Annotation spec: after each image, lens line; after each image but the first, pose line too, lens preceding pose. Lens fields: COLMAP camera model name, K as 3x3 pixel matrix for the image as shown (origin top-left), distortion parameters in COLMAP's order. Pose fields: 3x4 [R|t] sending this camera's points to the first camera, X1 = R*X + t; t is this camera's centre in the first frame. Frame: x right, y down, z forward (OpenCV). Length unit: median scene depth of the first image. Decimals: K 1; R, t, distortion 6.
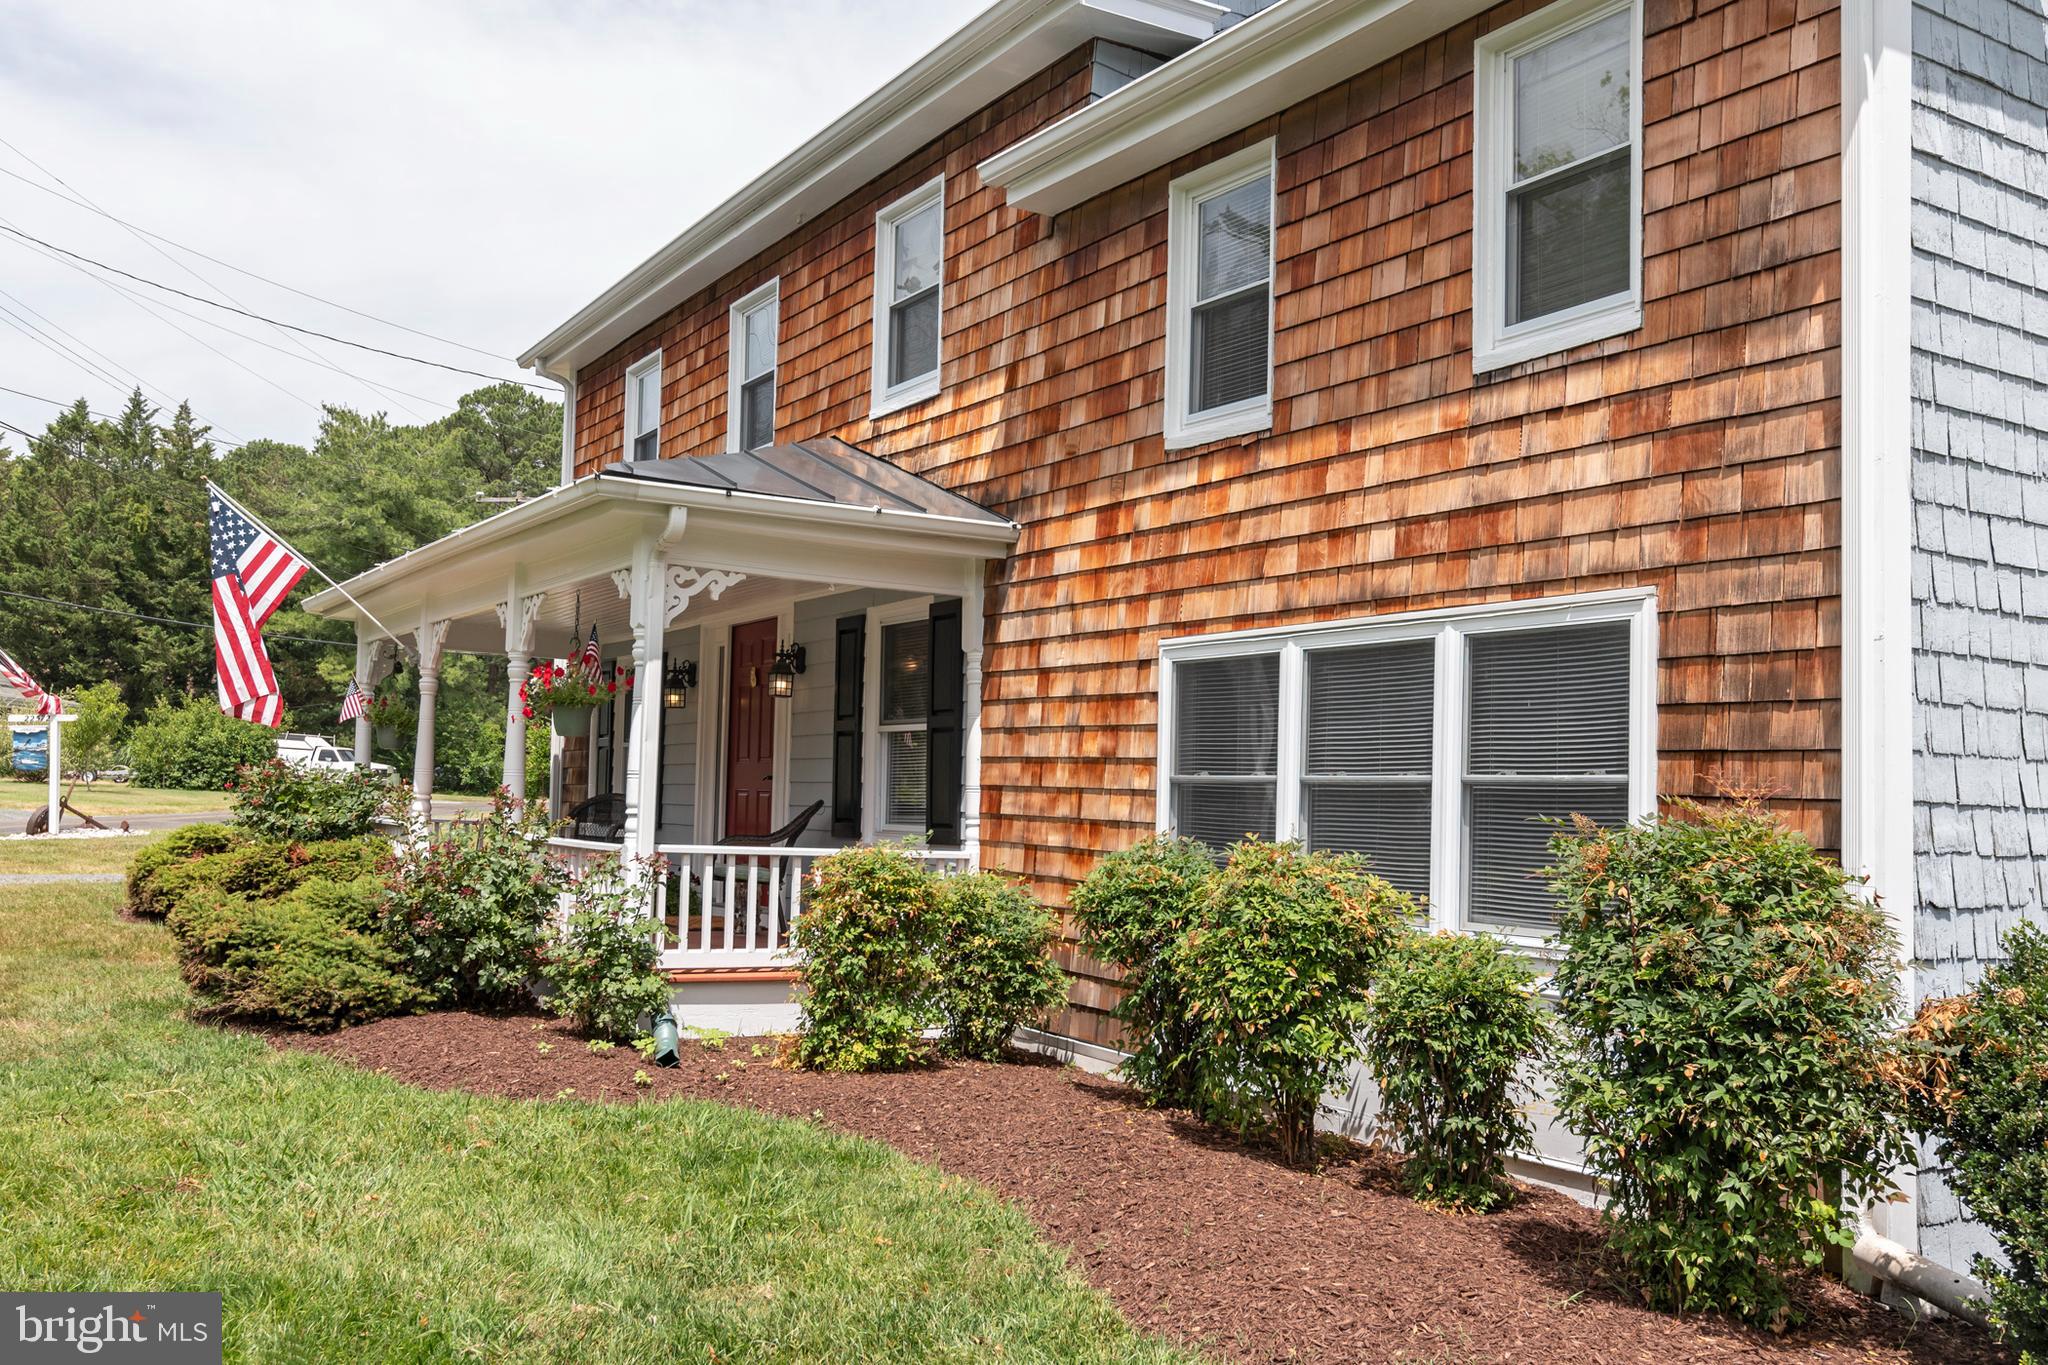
lens RADIAL K [[1708.7, 0, 1119.5], [0, 1708.7, 716.9], [0, 0, 1]] dist [-0.005381, 0.024502]
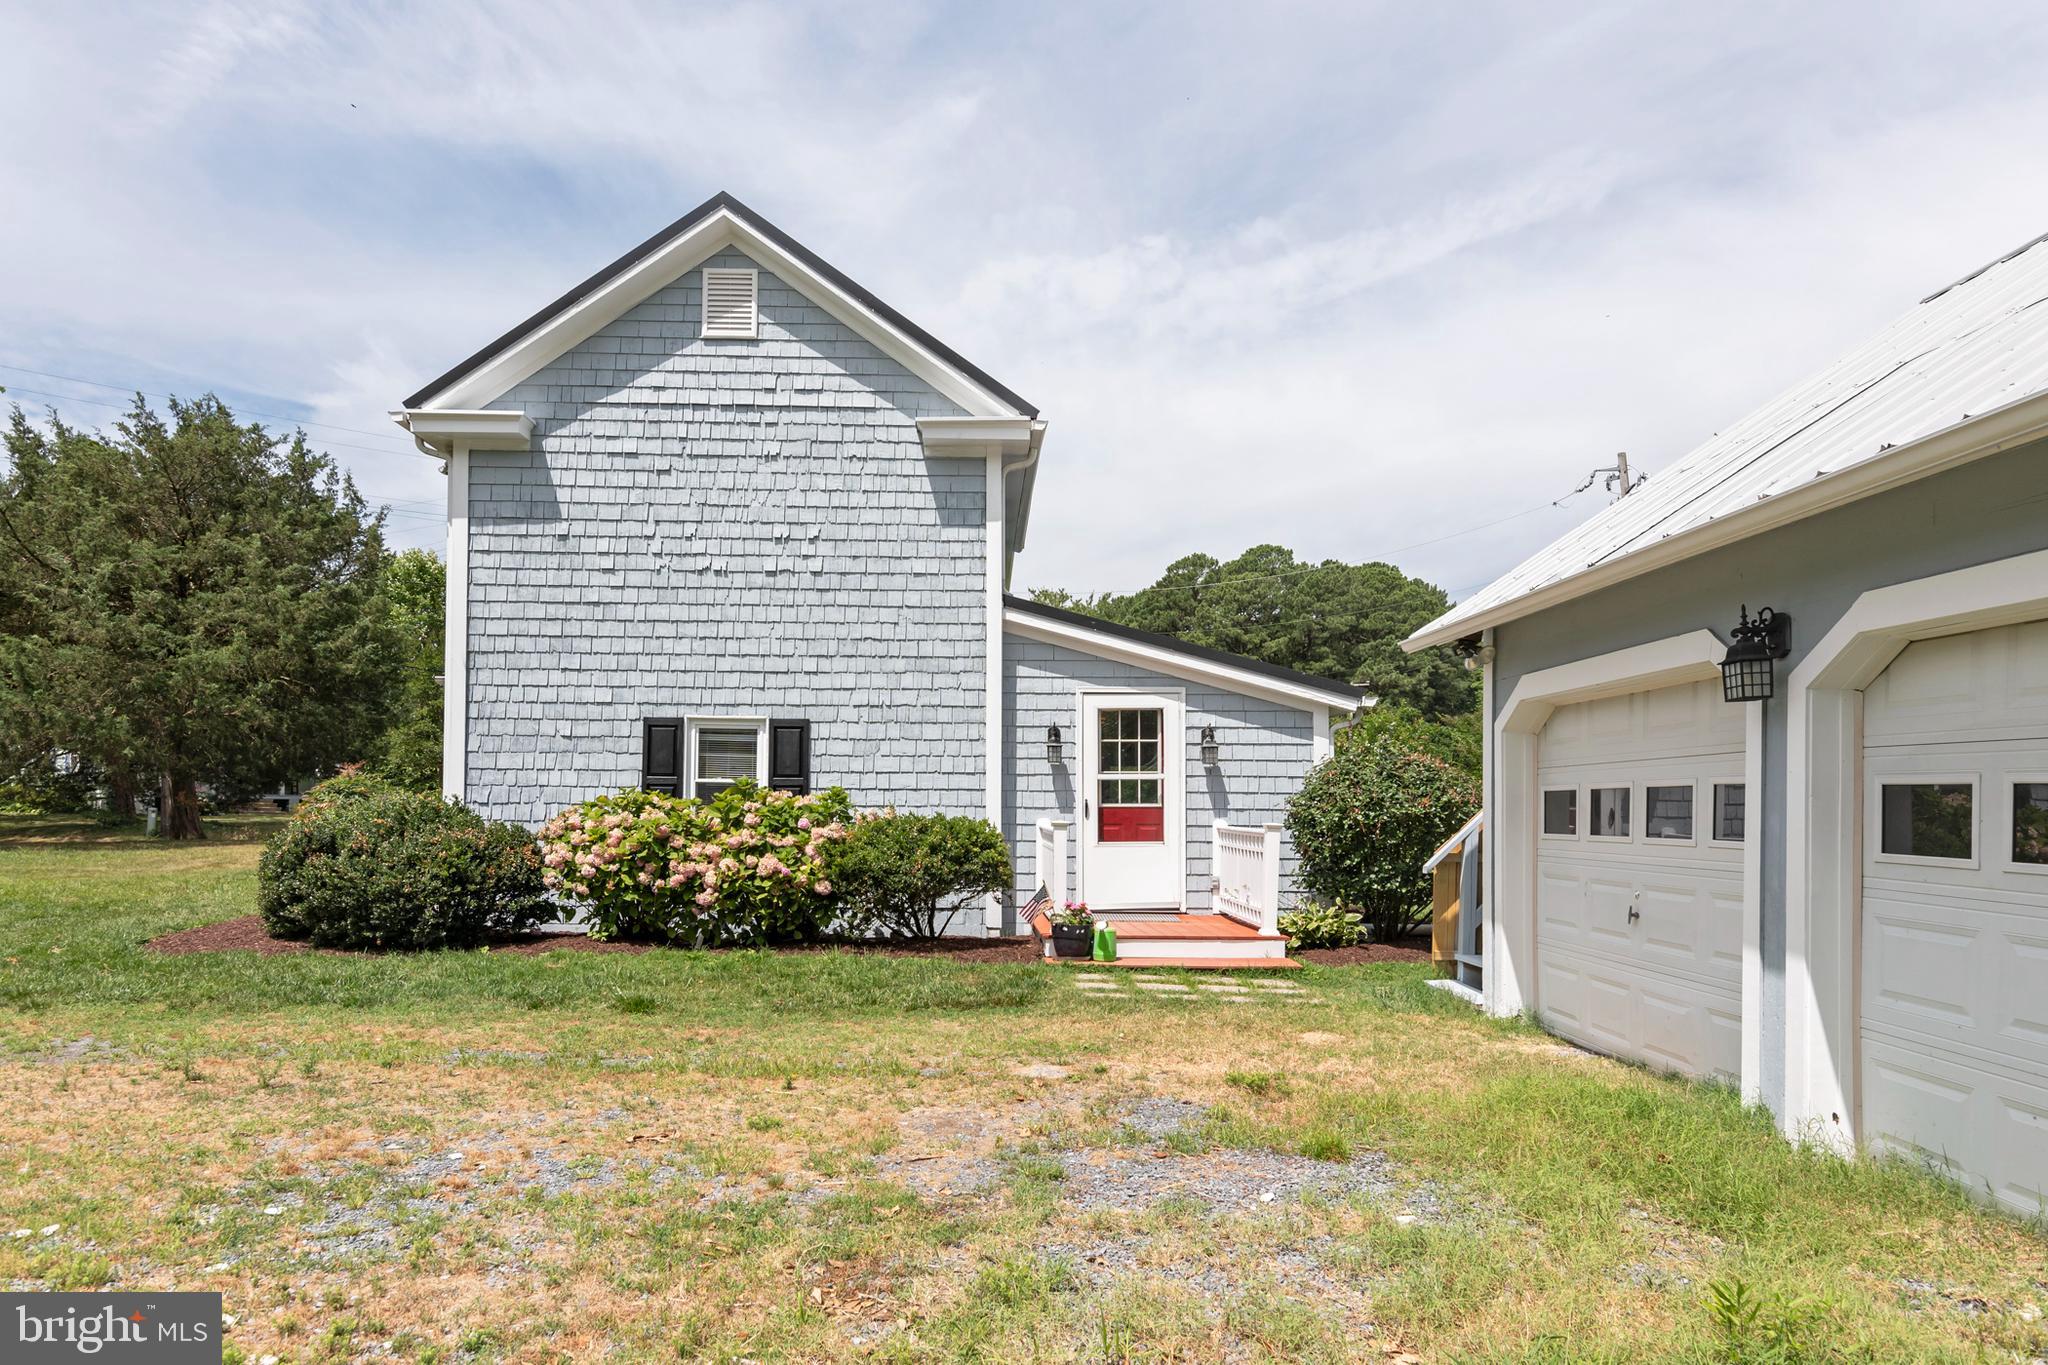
lens RADIAL K [[1174.7, 0, 1061.2], [0, 1174.7, 814.2], [0, 0, 1]] dist [-0.004561, -0.003314]
pose [[0.859021, -0.024969, -0.511331, 1.507804], [0.047920, 0.998346, 0.031752, 0.071169], [0.509693, -0.051779, 0.858797, -0.165188]]
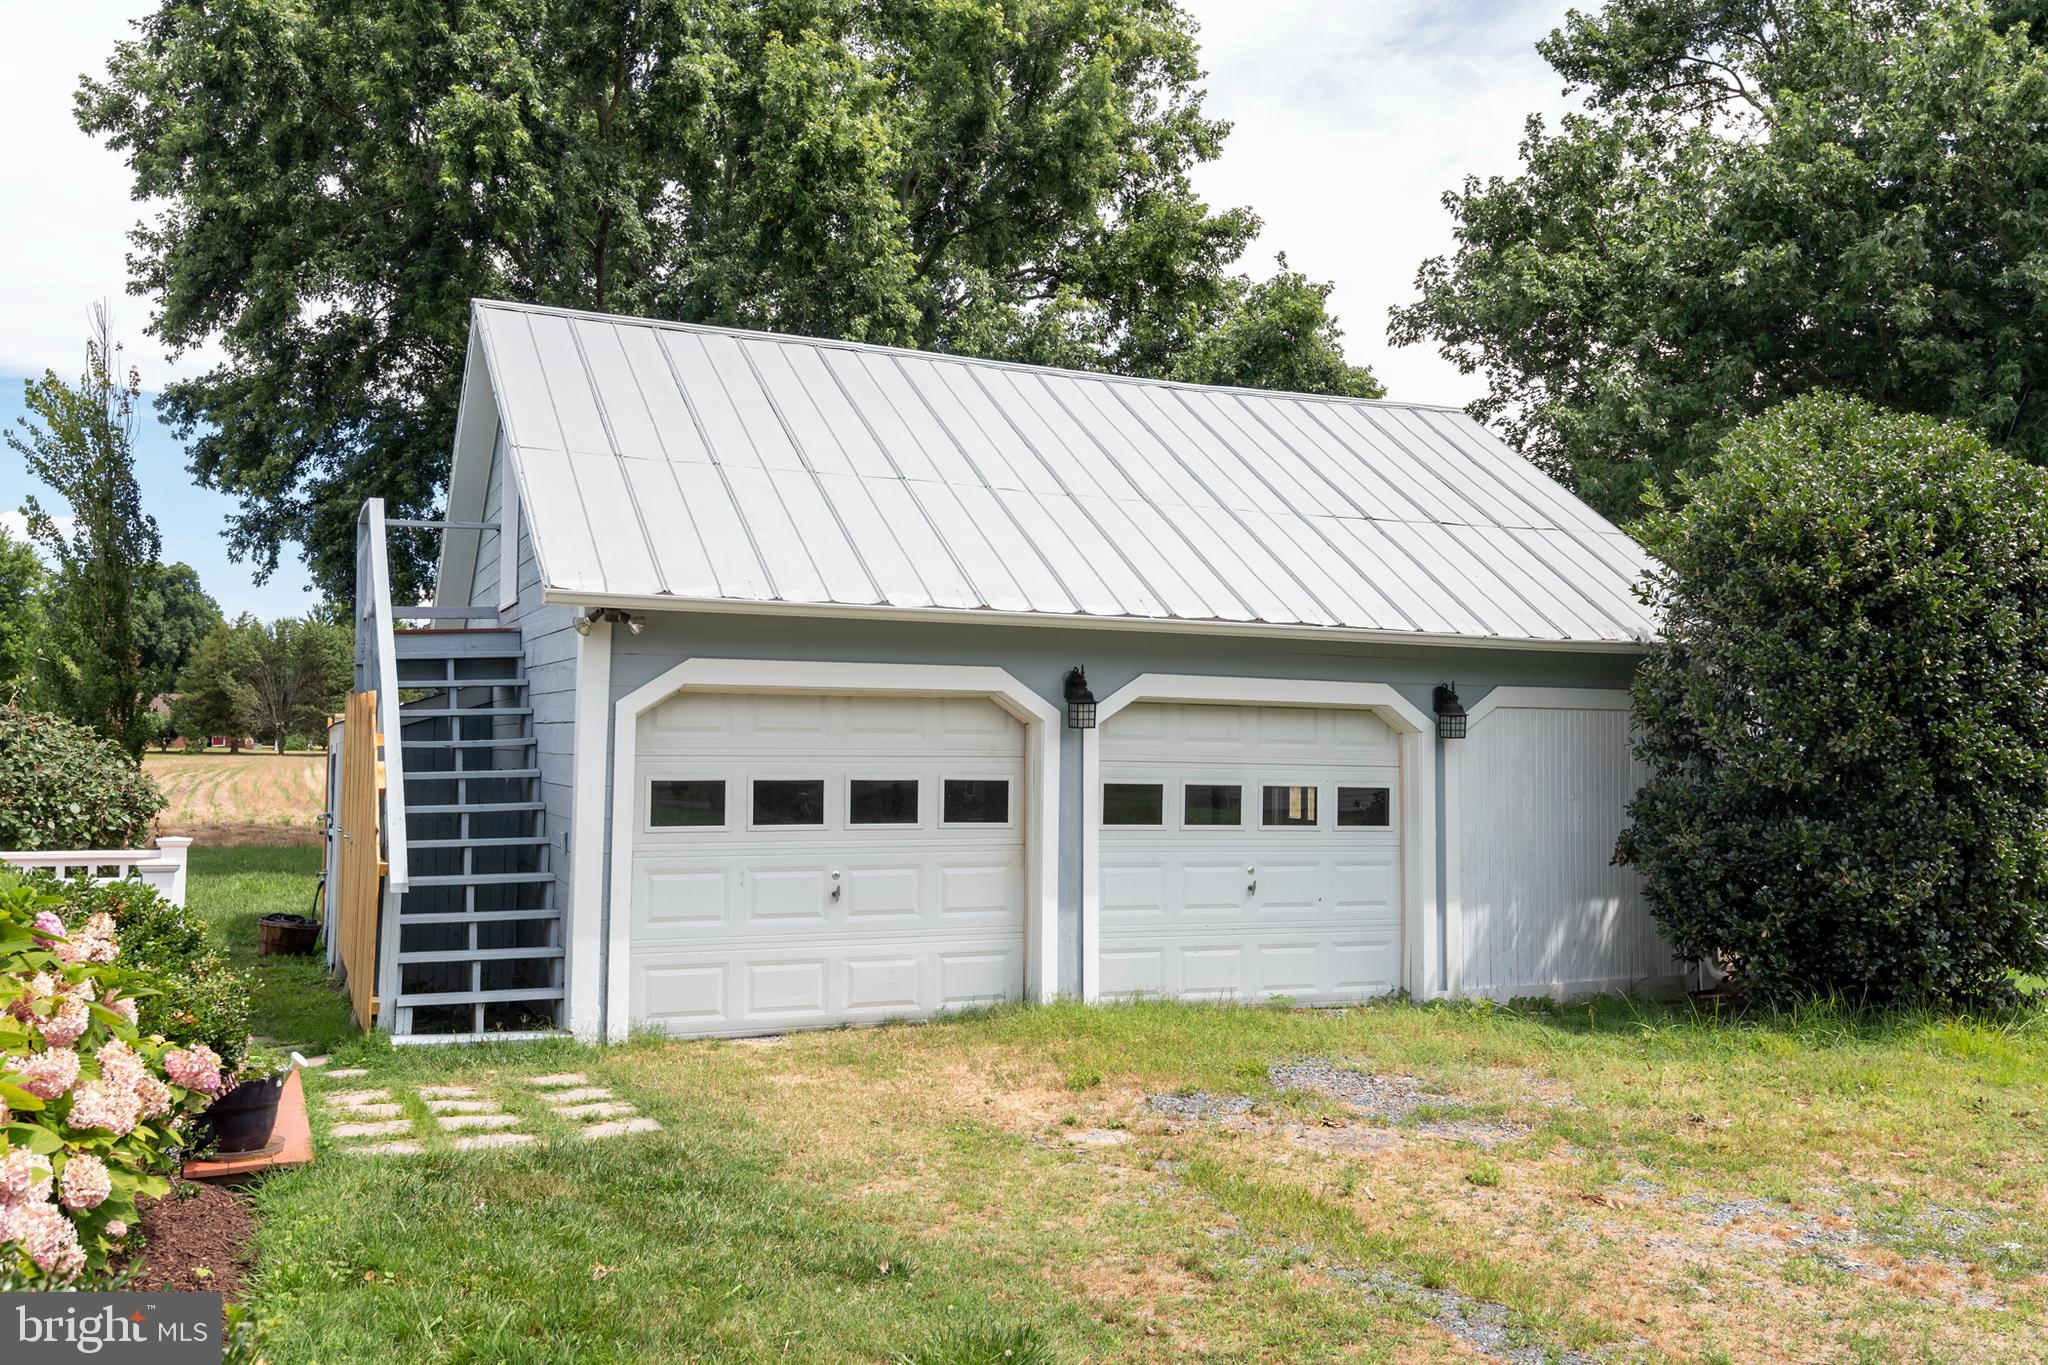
lens RADIAL K [[1708.7, 0, 1018.7], [0, 1708.7, 674.1], [0, 0, 1]] dist [-0.005381, 0.024502]
pose [[0.165875, 0.014314, 0.986043, 0.261583], [-0.050508, 0.998706, -0.006001, 0.020455], [-0.984852, -0.048808, 0.166383, 0.332605]]
